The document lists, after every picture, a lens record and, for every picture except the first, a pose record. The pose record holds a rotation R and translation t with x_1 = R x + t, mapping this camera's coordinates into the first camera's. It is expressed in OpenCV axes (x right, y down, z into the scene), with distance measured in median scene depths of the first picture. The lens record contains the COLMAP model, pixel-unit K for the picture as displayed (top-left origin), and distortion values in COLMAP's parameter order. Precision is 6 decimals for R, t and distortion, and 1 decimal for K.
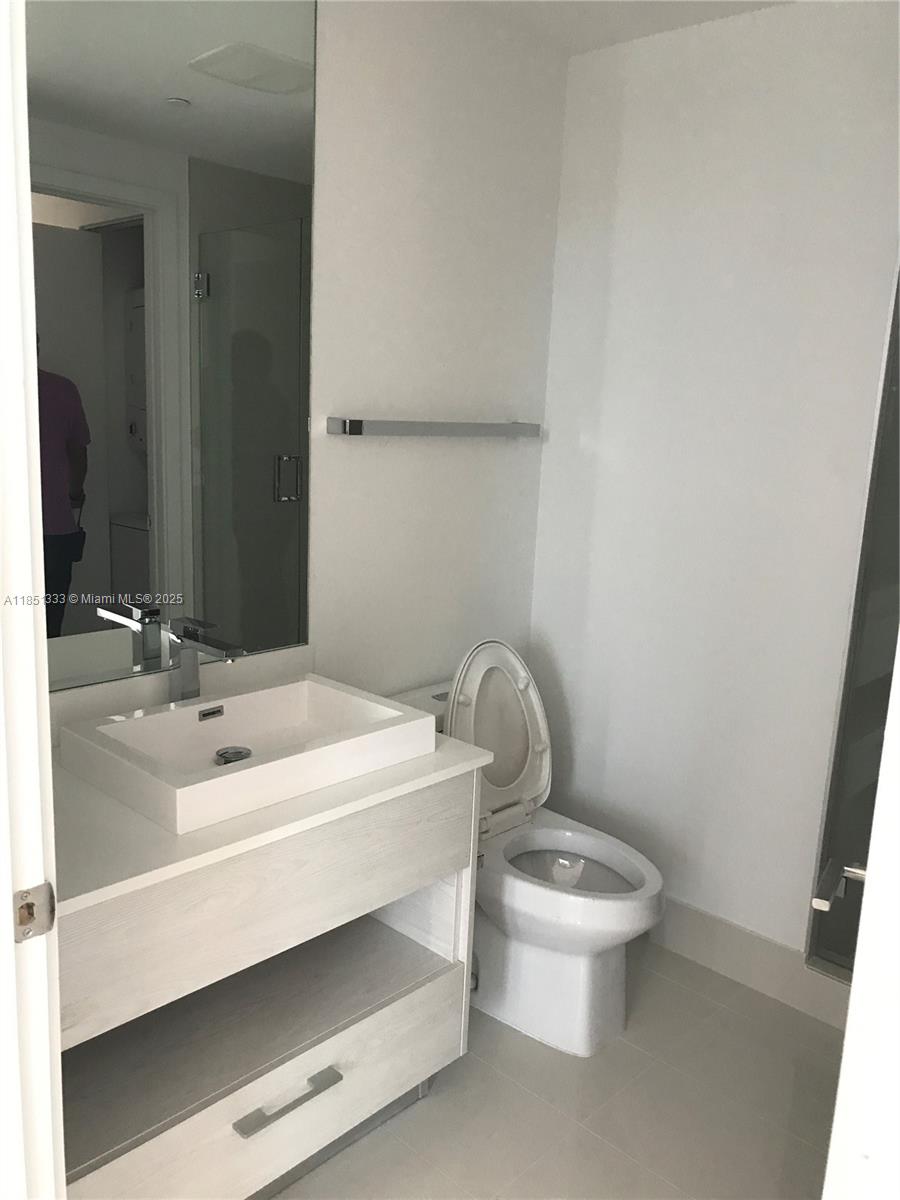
lens RADIAL K [[991.2, 0, 445.8], [0, 991.2, 600.6], [0, 0, 1]] dist [0.038857, -0.055357]
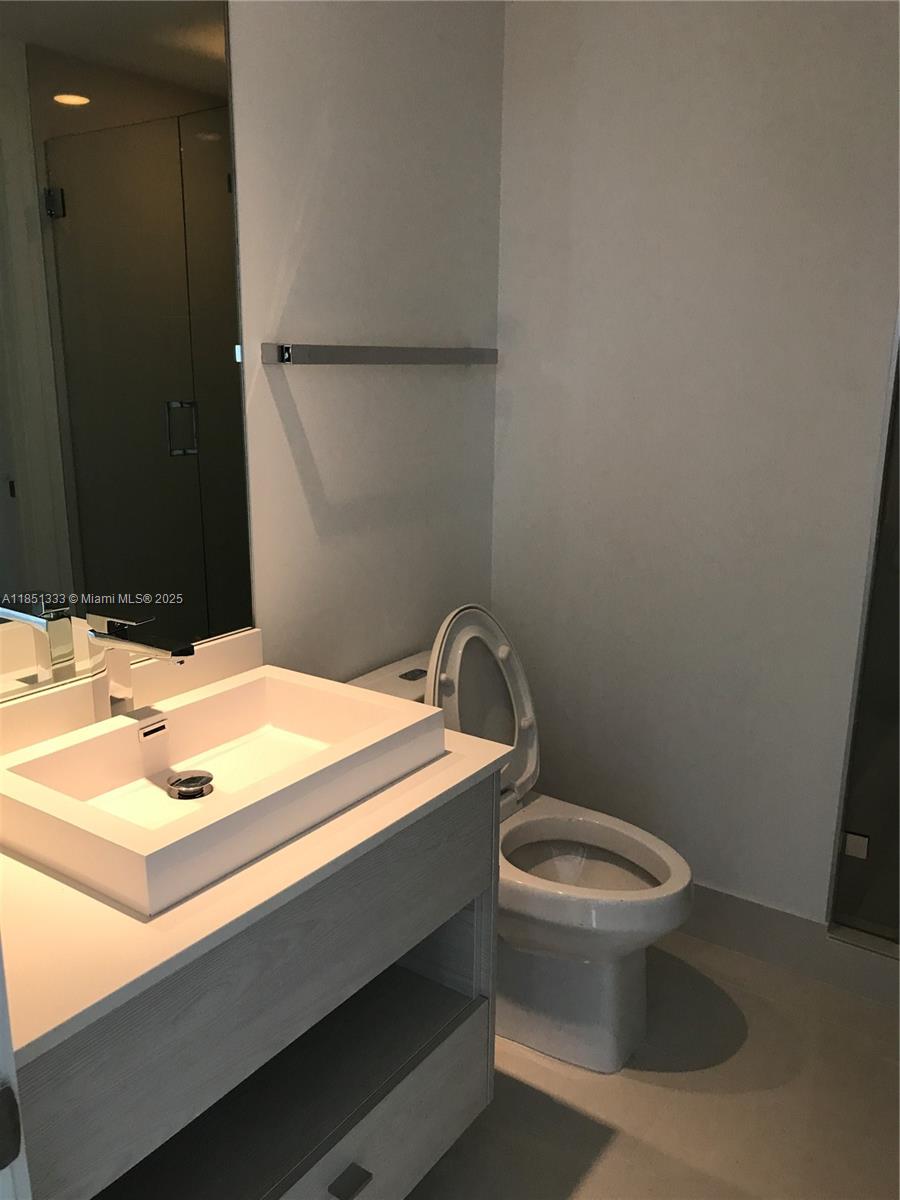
lens RADIAL K [[991.2, 0, 456.2], [0, 991.2, 600.4], [0, 0, 1]] dist [0.038857, -0.055357]
pose [[0.988090, -0.069064, 0.137507, -0.081480], [0.061895, 0.996524, 0.055750, -0.011823], [-0.140879, -0.046575, 0.988931, 0.160638]]
